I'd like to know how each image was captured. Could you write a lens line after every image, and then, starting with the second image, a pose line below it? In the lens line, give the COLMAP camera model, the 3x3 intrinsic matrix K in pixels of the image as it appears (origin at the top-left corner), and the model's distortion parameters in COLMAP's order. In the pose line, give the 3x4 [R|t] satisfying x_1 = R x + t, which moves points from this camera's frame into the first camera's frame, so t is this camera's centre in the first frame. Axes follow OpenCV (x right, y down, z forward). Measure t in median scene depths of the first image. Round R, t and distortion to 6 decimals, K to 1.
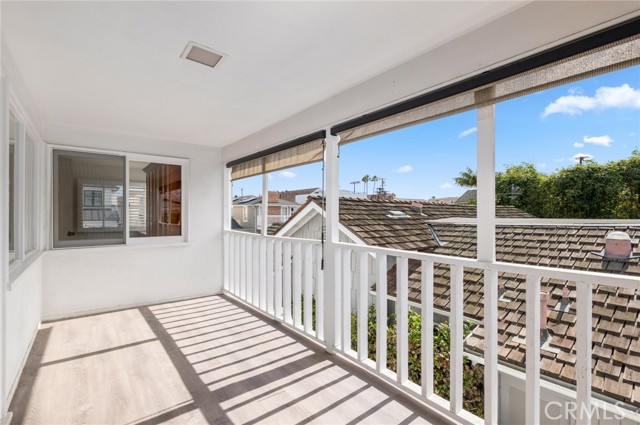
lens RADIAL K [[294.2, 0, 321.3], [0, 294.2, 214.9], [0, 0, 1]] dist [0.003595, -0.000398]
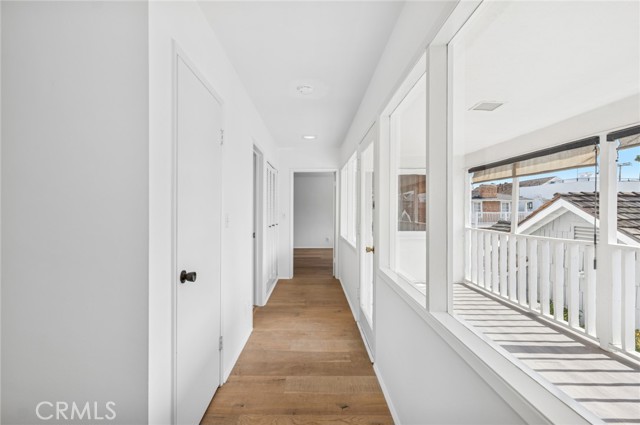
lens RADIAL K [[294.2, 0, 316.5], [0, 294.2, 212.1], [0, 0, 1]] dist [0.003595, -0.000398]
pose [[0.772496, 0.000717, -0.635019, -0.080611], [0.001042, 0.999997, 0.002396, -0.018333], [0.635018, -0.002512, 0.772493, -0.379075]]
